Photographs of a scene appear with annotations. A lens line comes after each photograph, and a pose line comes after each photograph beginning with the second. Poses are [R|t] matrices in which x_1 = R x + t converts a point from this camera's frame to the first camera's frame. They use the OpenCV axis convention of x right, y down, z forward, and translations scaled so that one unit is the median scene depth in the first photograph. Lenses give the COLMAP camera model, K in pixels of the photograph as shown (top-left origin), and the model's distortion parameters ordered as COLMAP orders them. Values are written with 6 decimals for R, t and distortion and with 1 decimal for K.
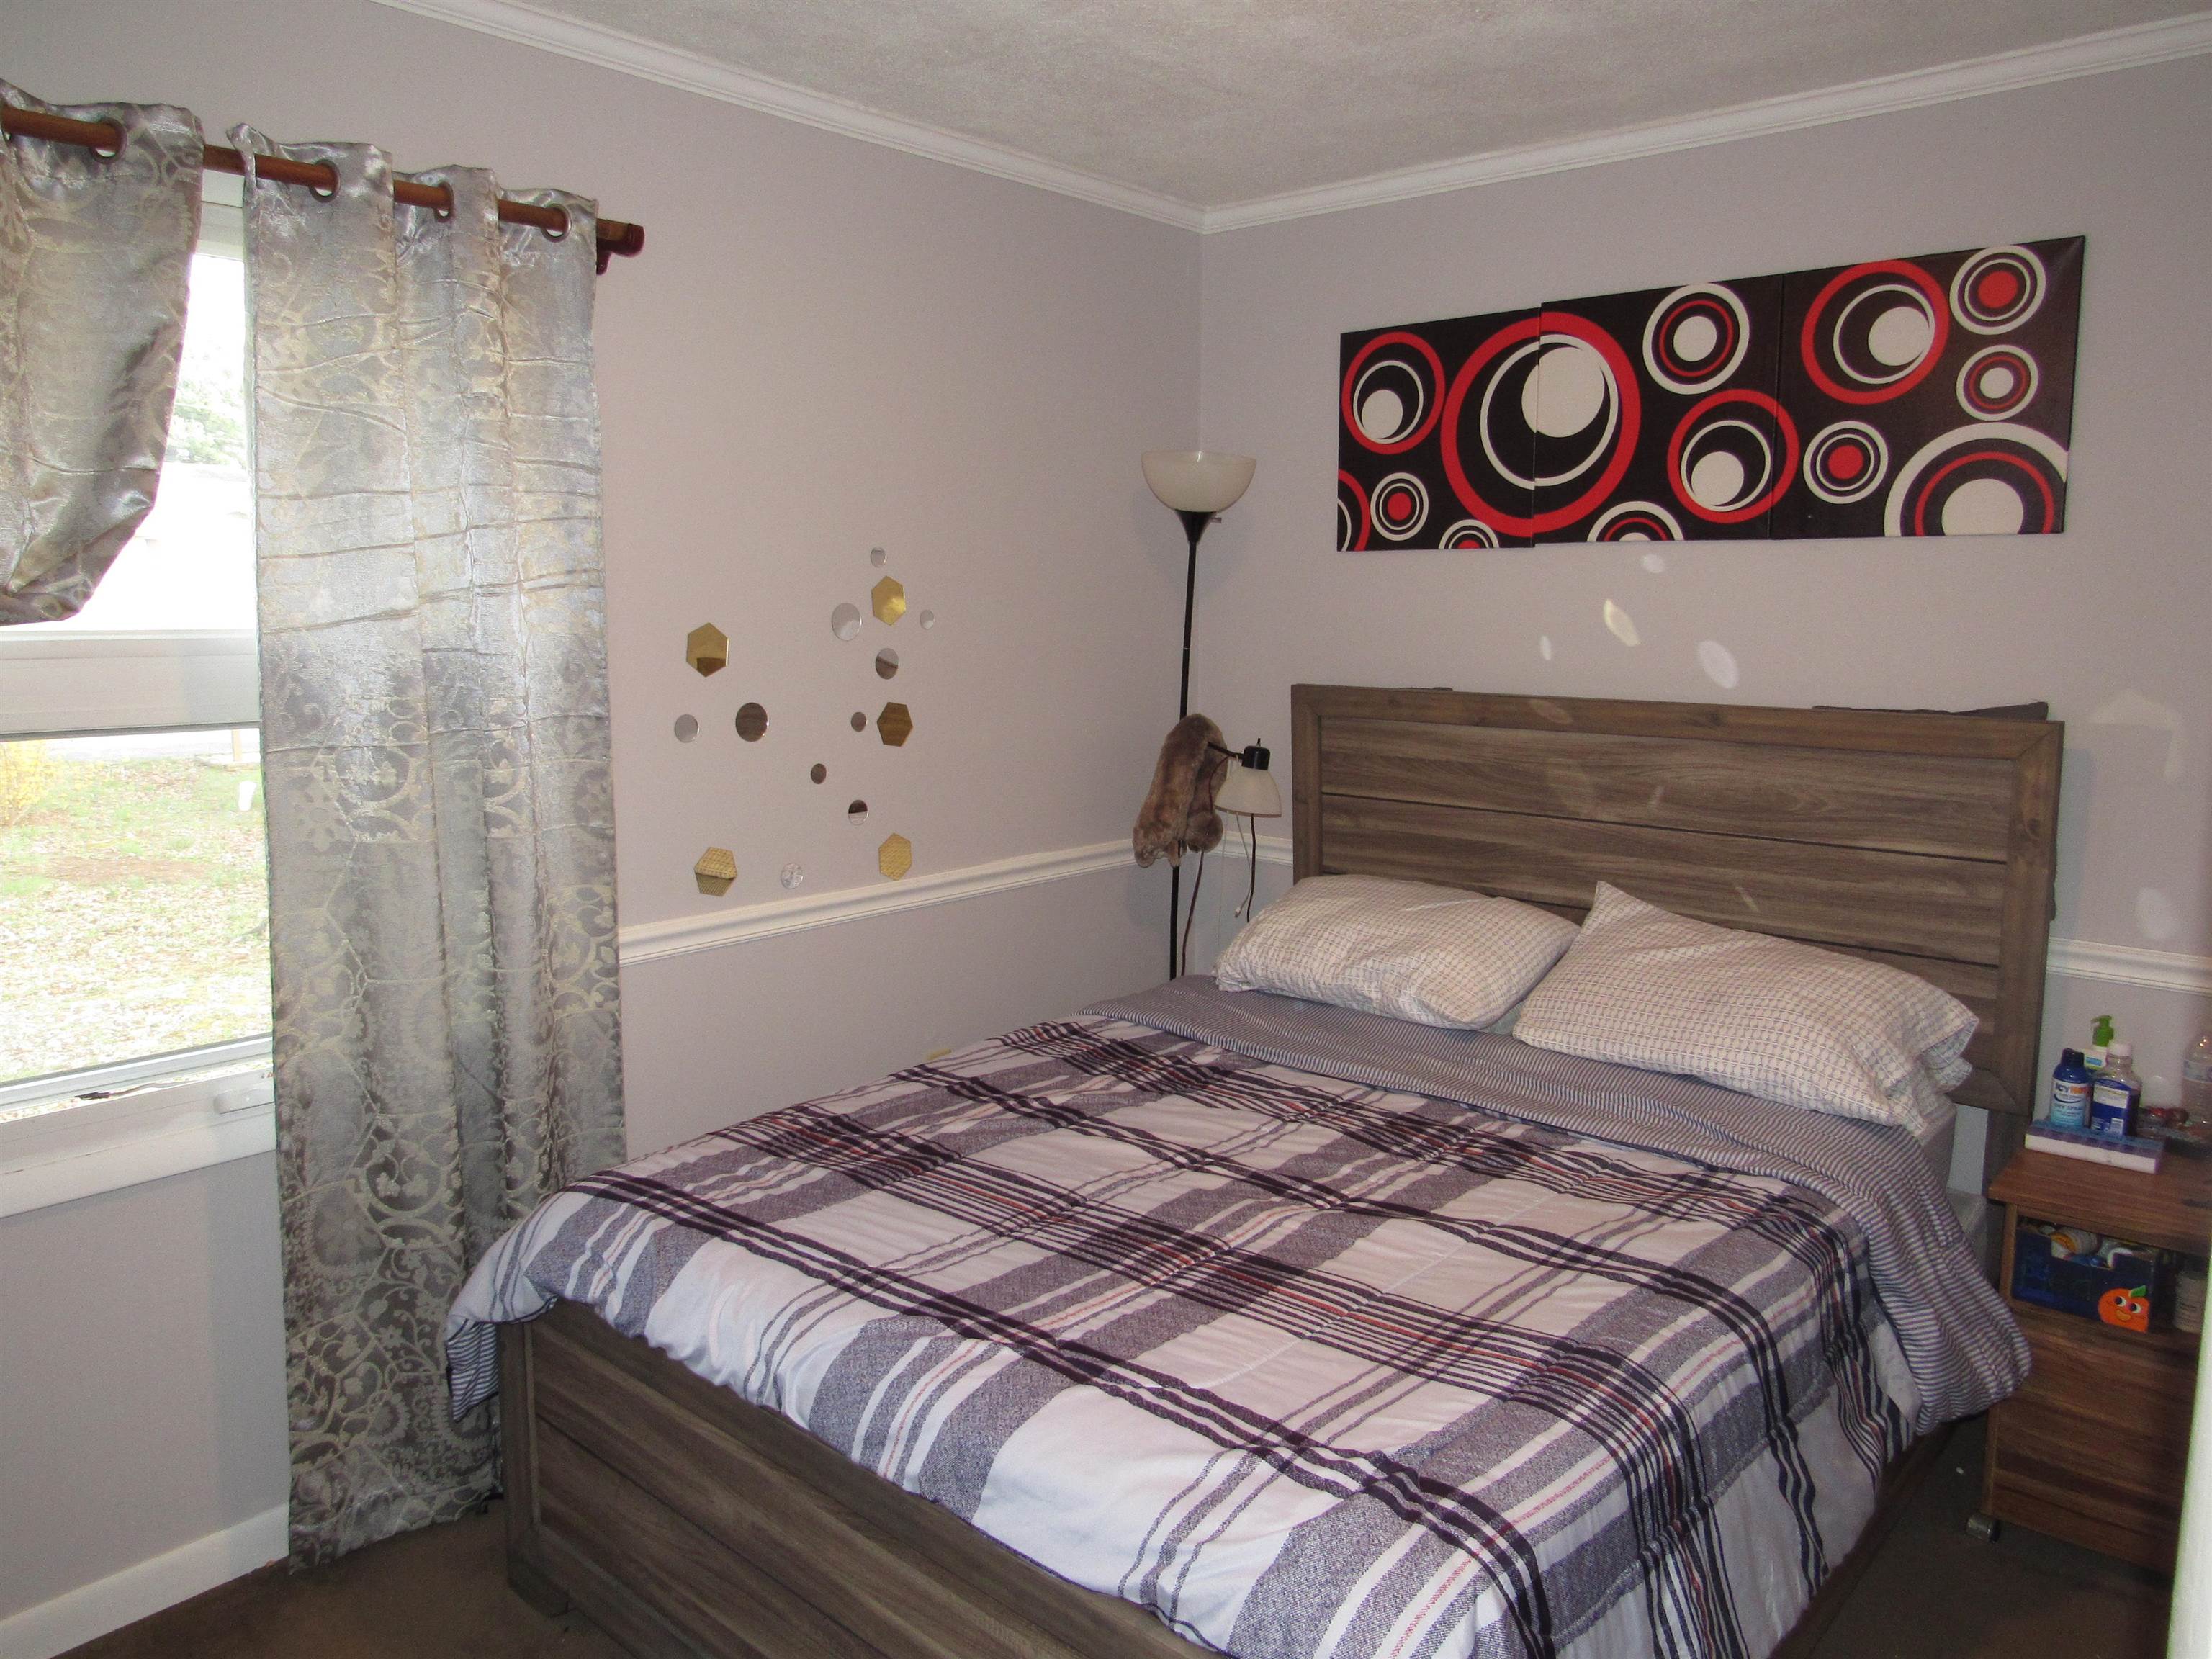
lens RADIAL K [[1570.7, 0, 1112.0], [0, 1570.7, 827.5], [0, 0, 1]] dist [-0.028343, 0.004624]
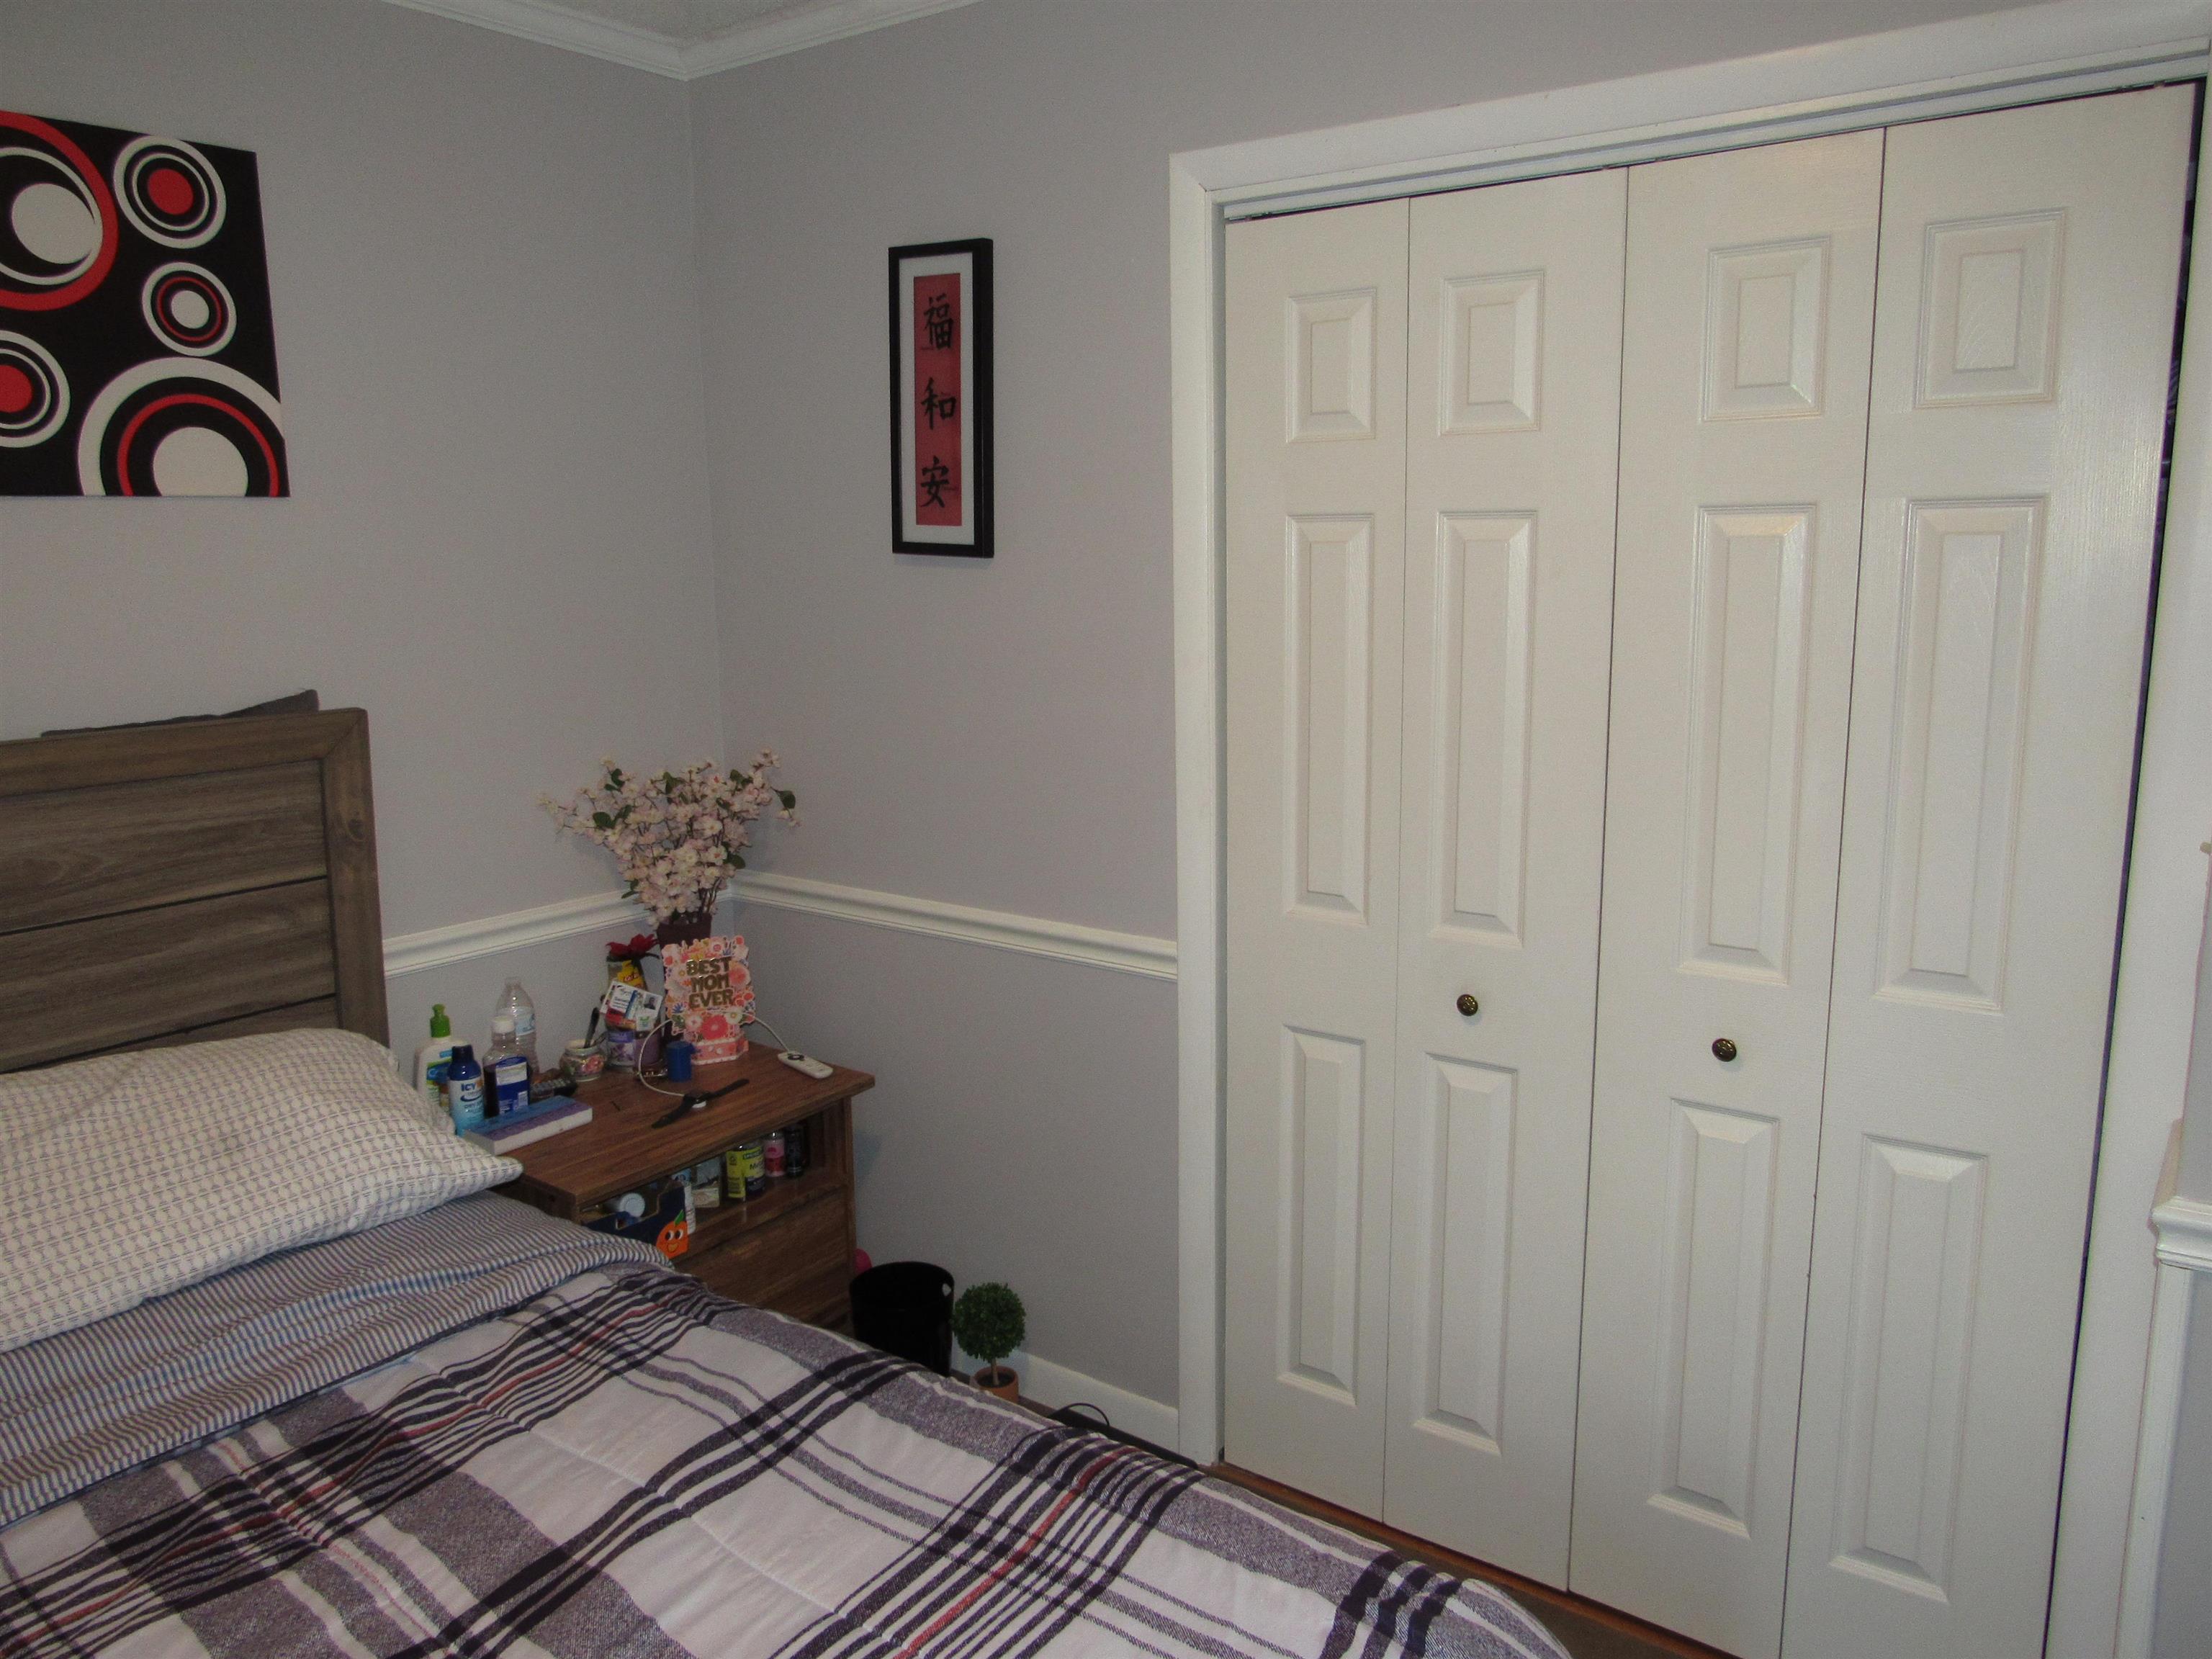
lens RADIAL K [[1570.7, 0, 1091.2], [0, 1570.7, 820.1], [0, 0, 1]] dist [-0.028343, 0.004624]
pose [[-0.081580, -0.171663, 0.981772, -0.309937], [0.161131, 0.969825, 0.182963, -0.098147], [-0.983556, 0.173120, -0.051459, 0.616682]]
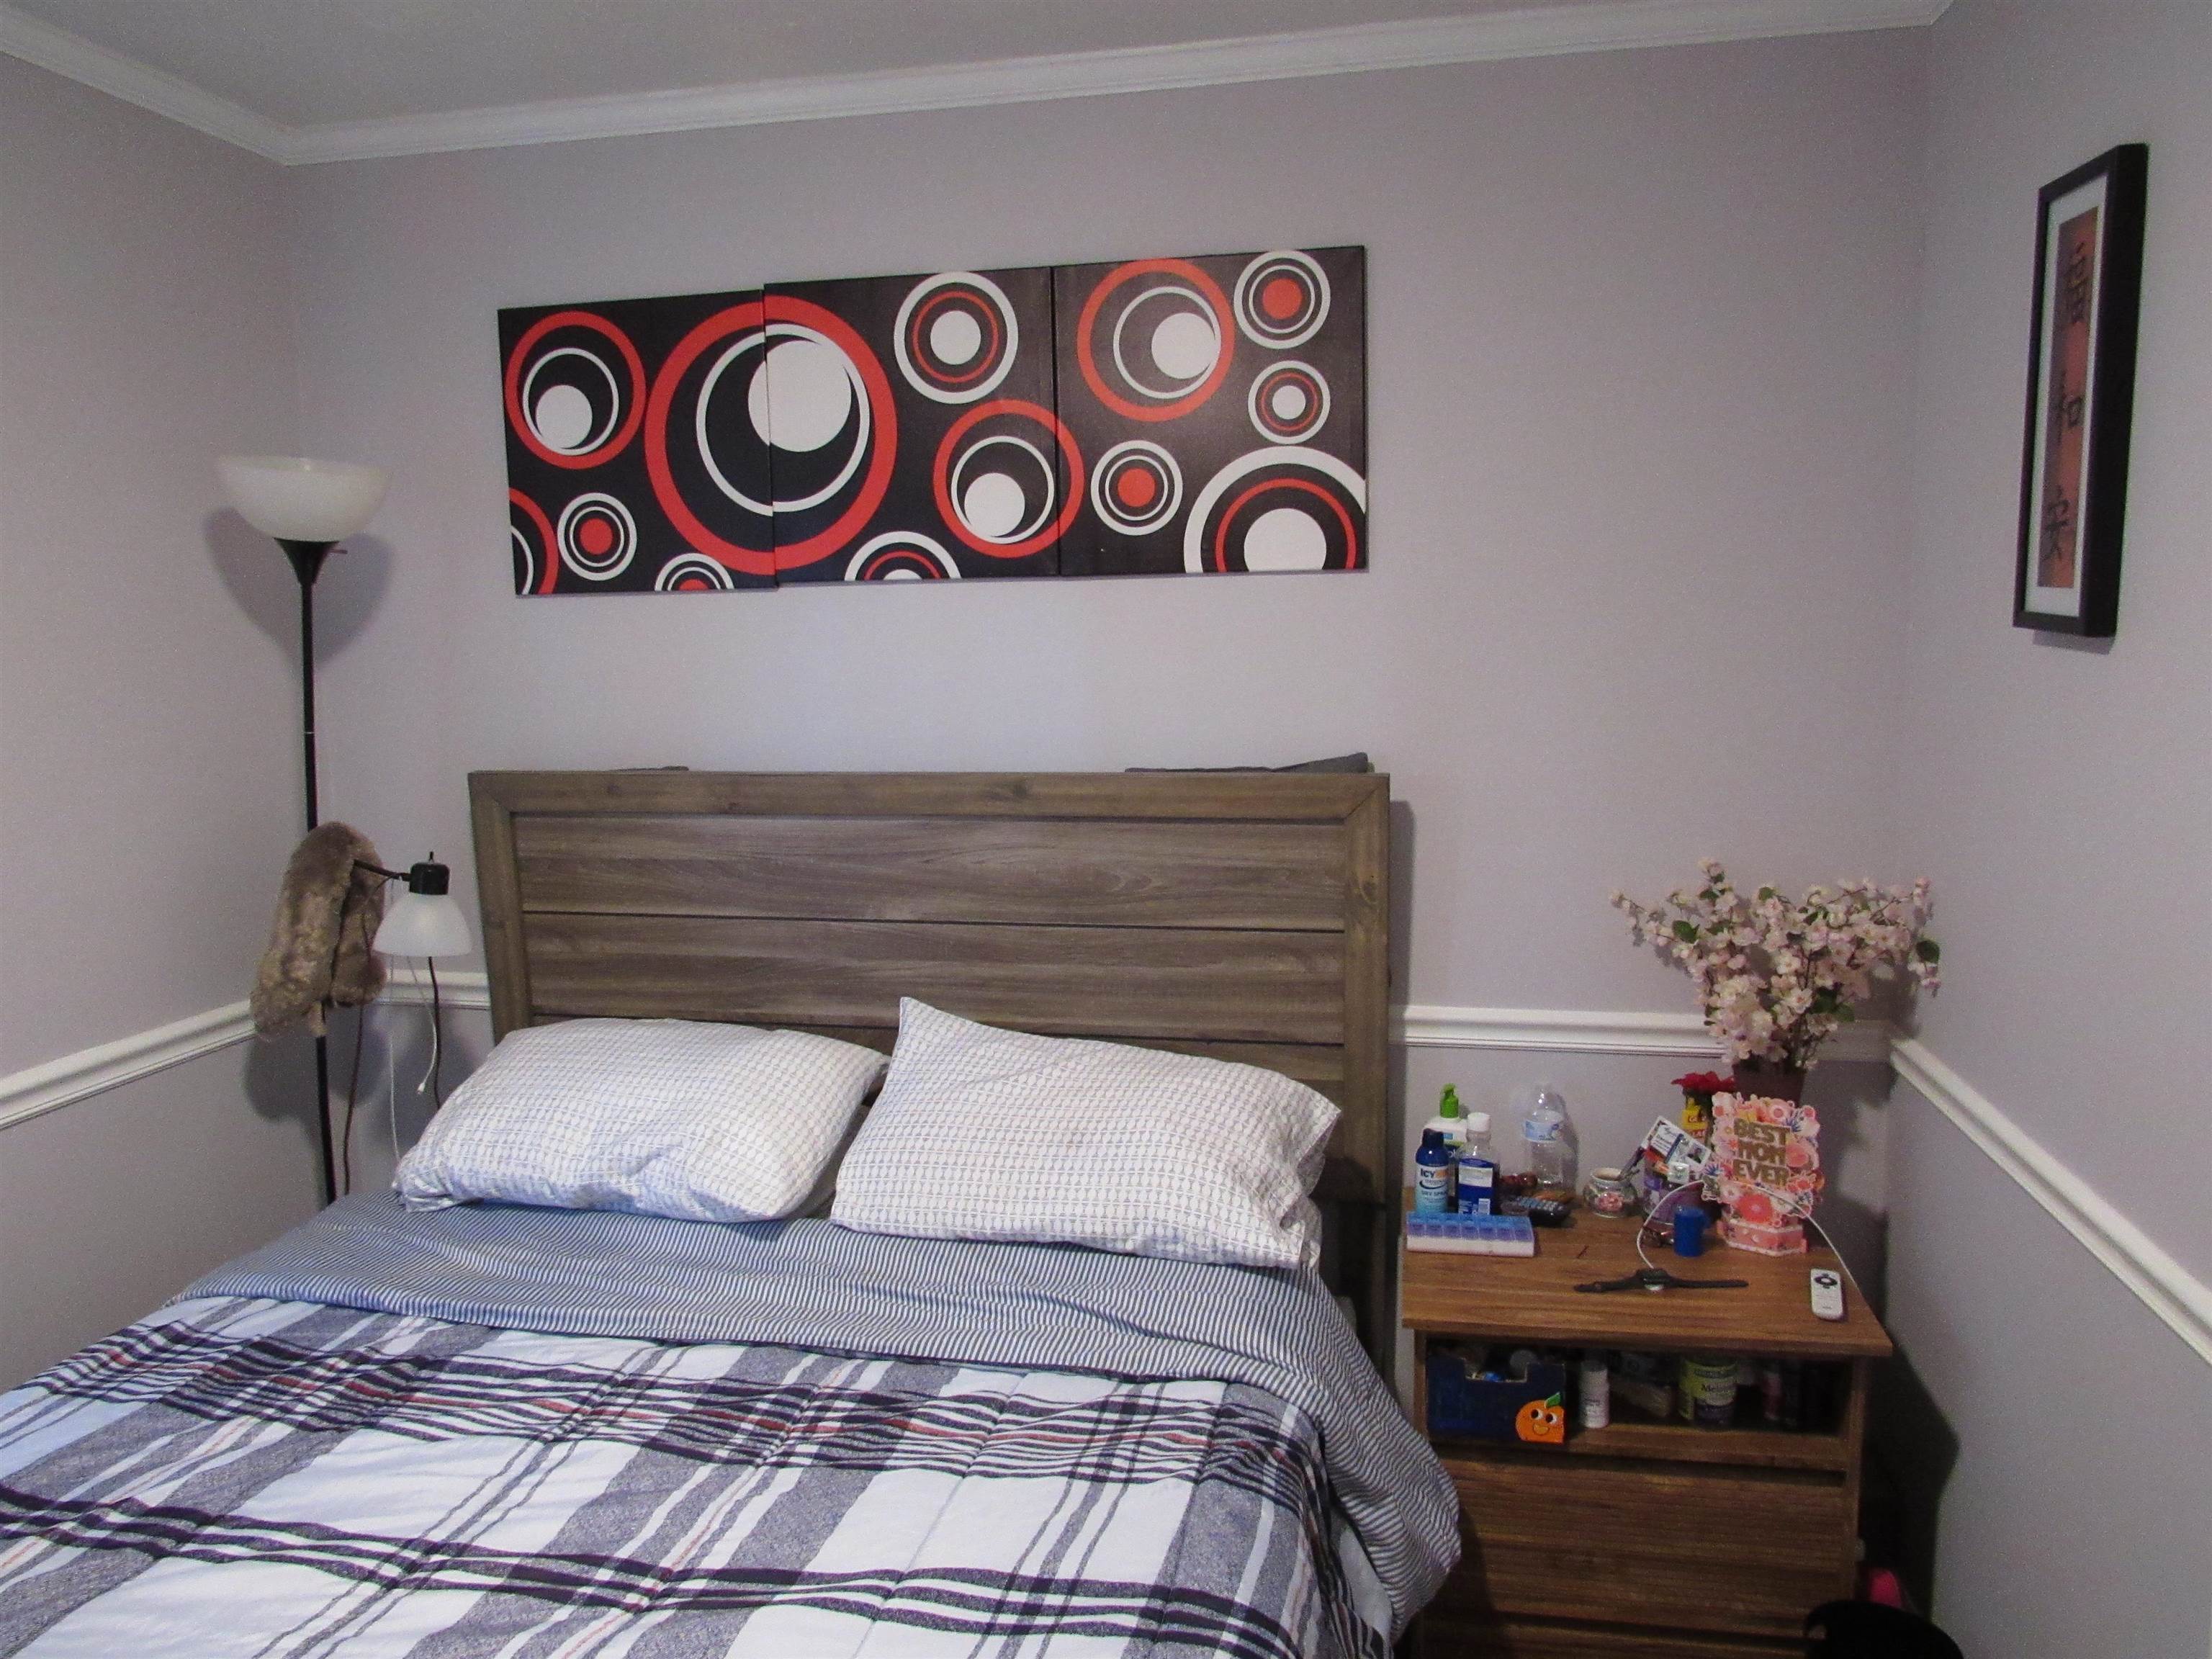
lens RADIAL K [[1570.7, 0, 1108.6], [0, 1570.7, 834.4], [0, 0, 1]] dist [-0.028343, 0.004624]
pose [[0.863771, -0.081101, 0.497316, 0.006715], [0.091045, 0.995838, 0.004266, -0.049749], [-0.495592, 0.041593, 0.867559, 0.271072]]
